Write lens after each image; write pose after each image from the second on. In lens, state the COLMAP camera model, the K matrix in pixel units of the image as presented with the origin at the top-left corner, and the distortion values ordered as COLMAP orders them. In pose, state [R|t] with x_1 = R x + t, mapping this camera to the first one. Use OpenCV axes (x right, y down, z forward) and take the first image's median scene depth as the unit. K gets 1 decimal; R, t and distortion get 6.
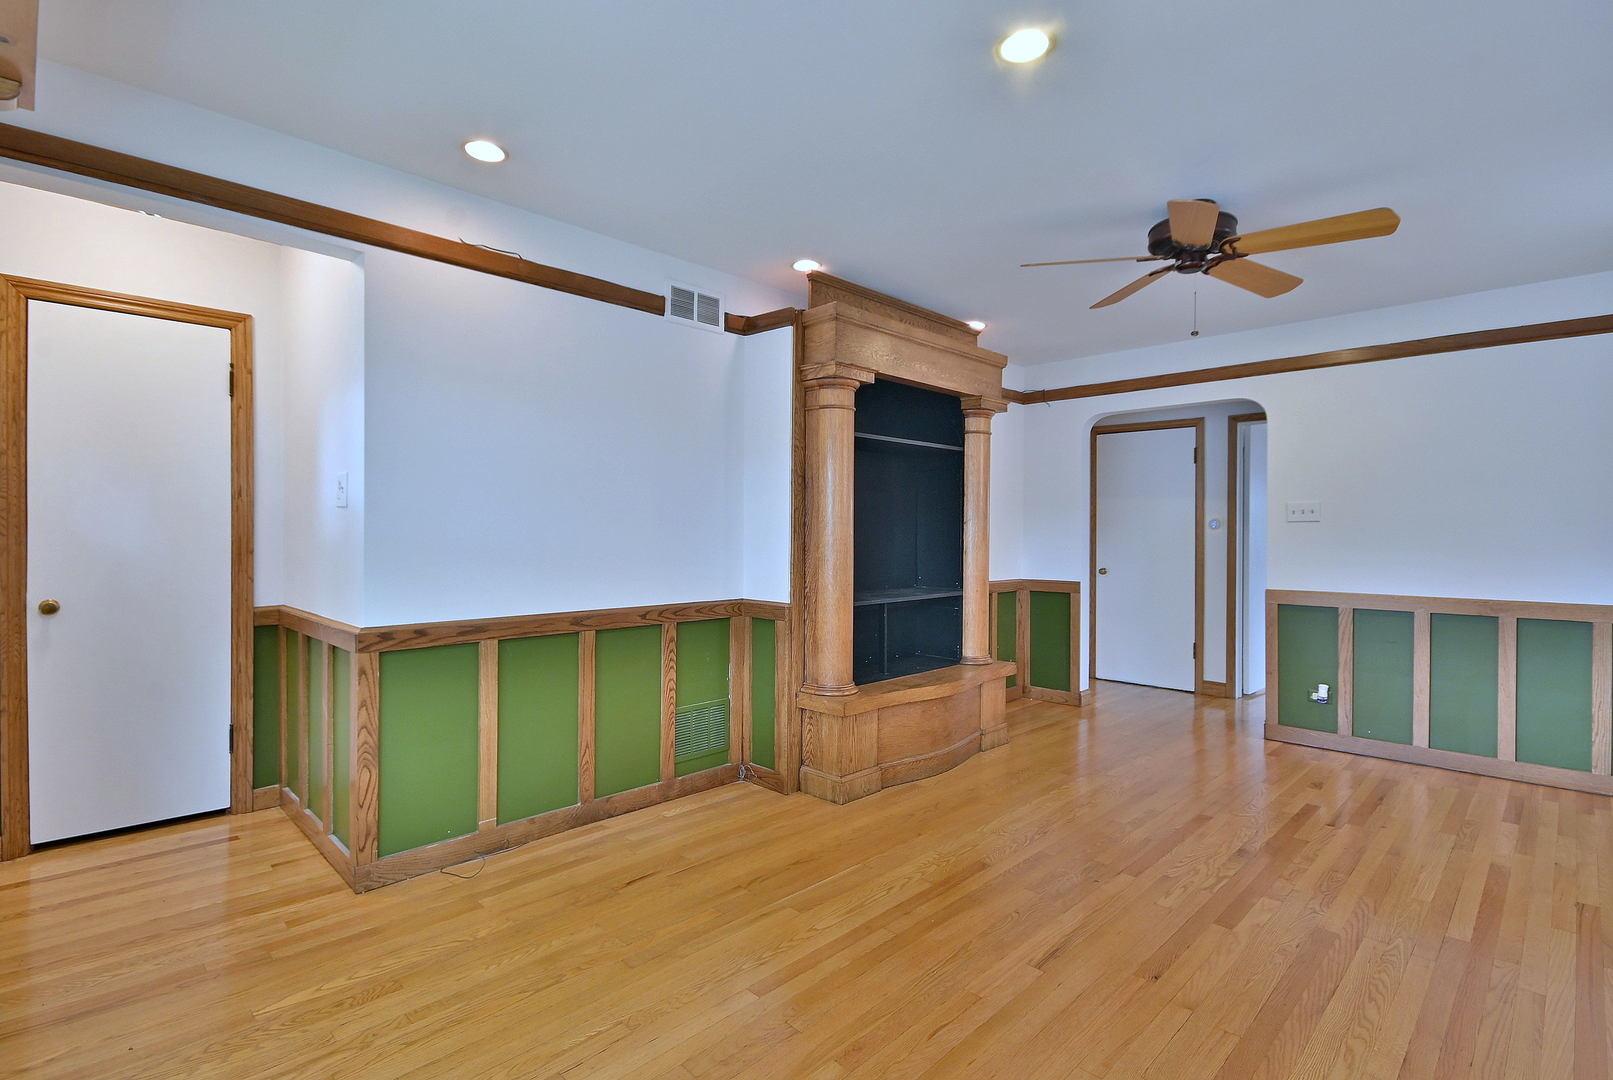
lens RADIAL K [[799.8, 0, 770.8], [0, 799.8, 527.8], [0, 0, 1]] dist [0.002922, 0.000419]
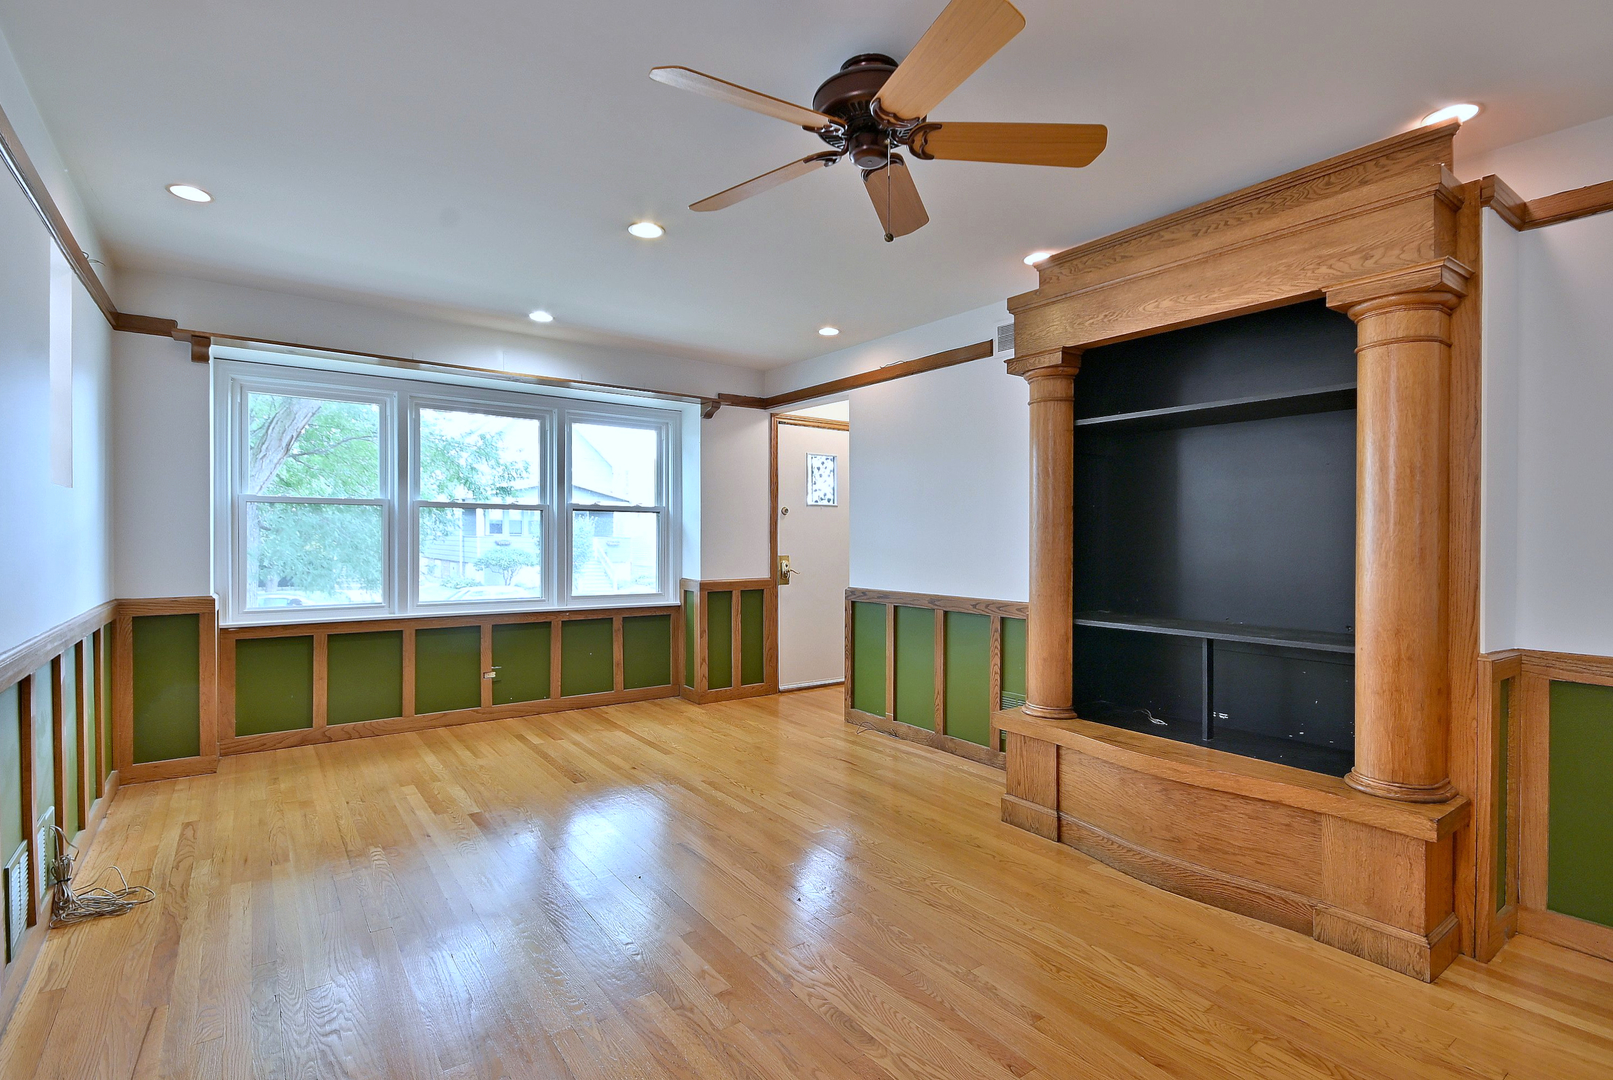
lens RADIAL K [[773.7, 0, 806.5], [0, 773.7, 540.0], [0, 0, 1]] dist [0.005508, 0.000604]
pose [[-0.159081, -0.003241, -0.987260, 1.056660], [-0.004495, 0.999987, -0.002558, 0.012610], [0.987255, 0.004030, -0.159093, 0.925374]]
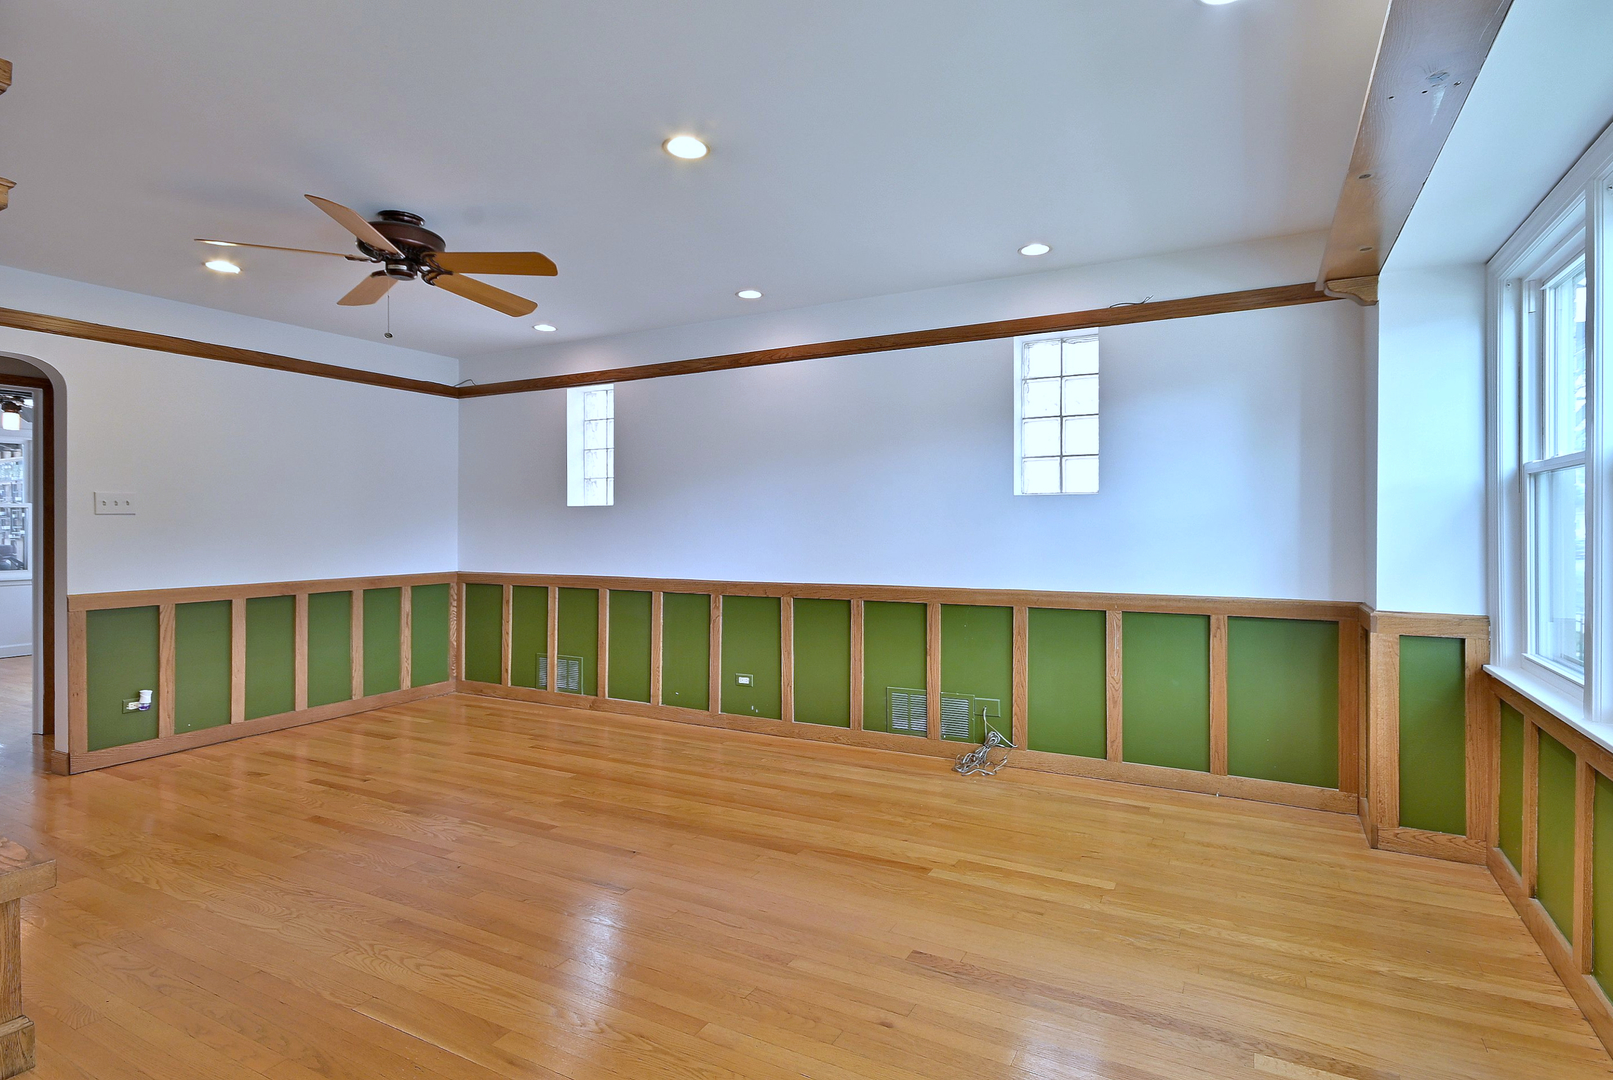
lens RADIAL K [[750.8, 0, 882.8], [0, 750.8, 562.4], [0, 0, 1]] dist [-0.011655, 0.000066]
pose [[-0.370012, -0.046523, 0.927861, -0.524195], [-0.004998, 0.998831, 0.048088, 0.005722], [-0.929014, 0.013156, -0.369812, 0.678093]]
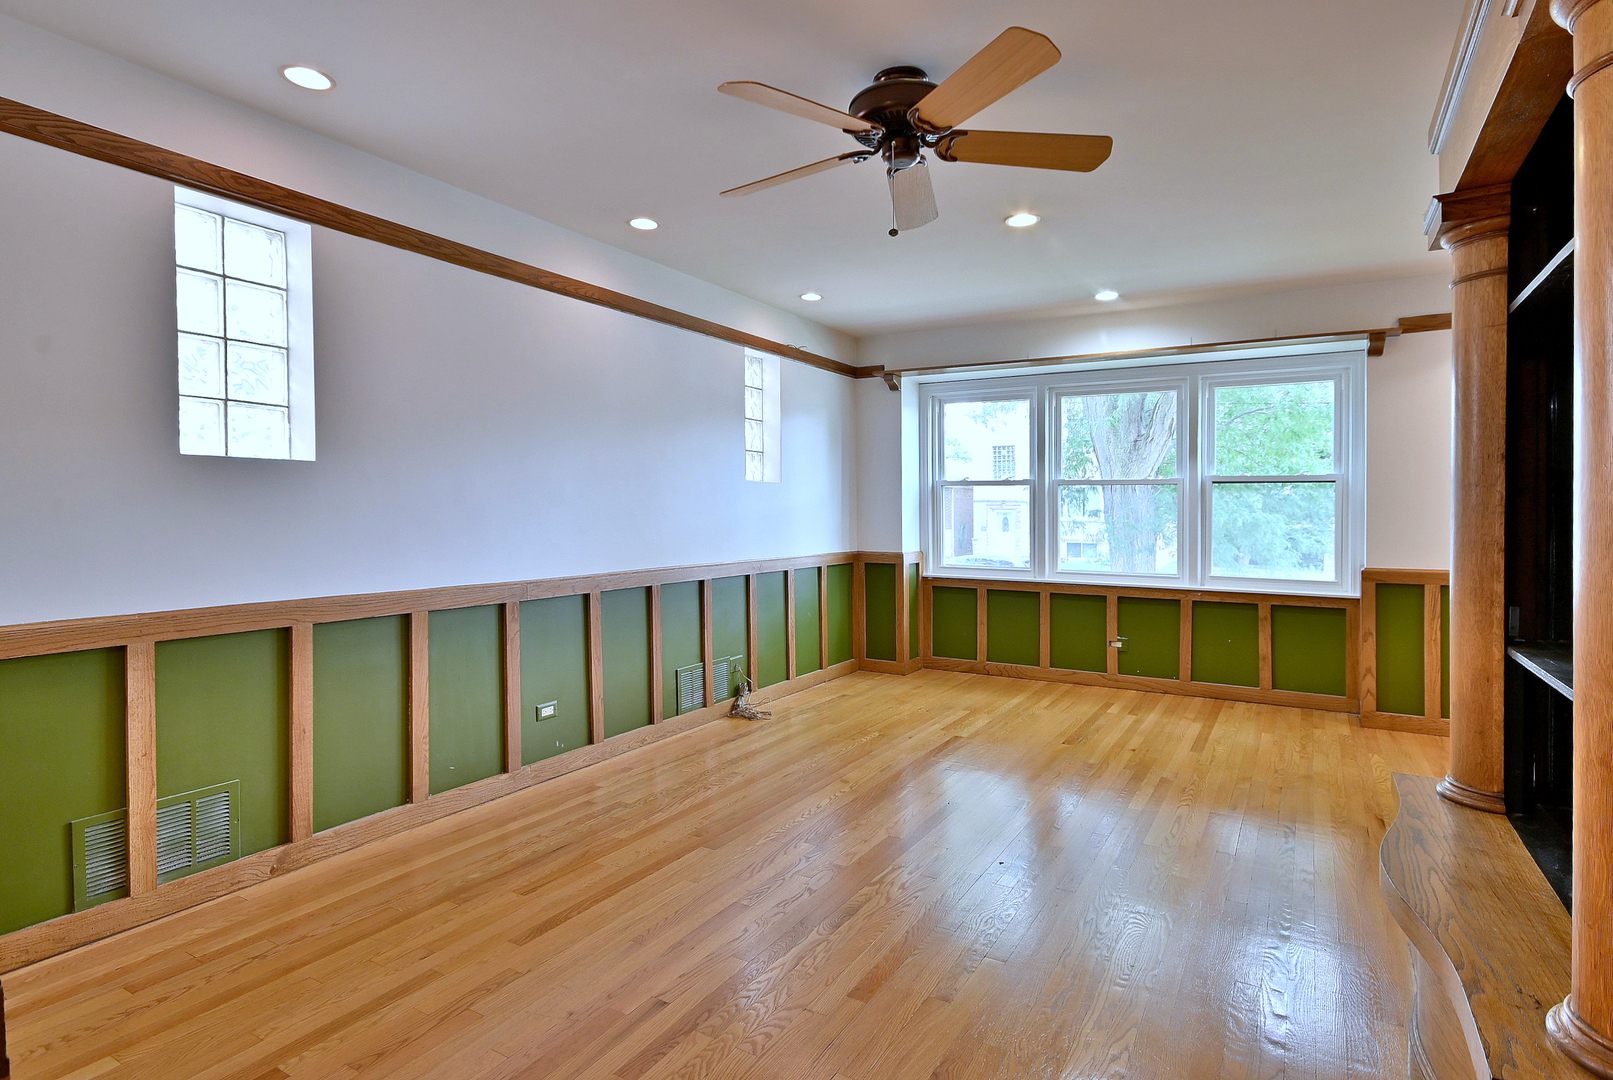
lens RADIAL K [[832.3, 0, 796.5], [0, 832.3, 536.4], [0, 0, 1]] dist [0.004642, 0.000687]
pose [[-0.967512, -0.003698, -0.252798, 0.723988], [-0.011220, 0.999536, 0.028318, 0.015358], [0.252576, 0.030235, -0.967105, 1.530533]]
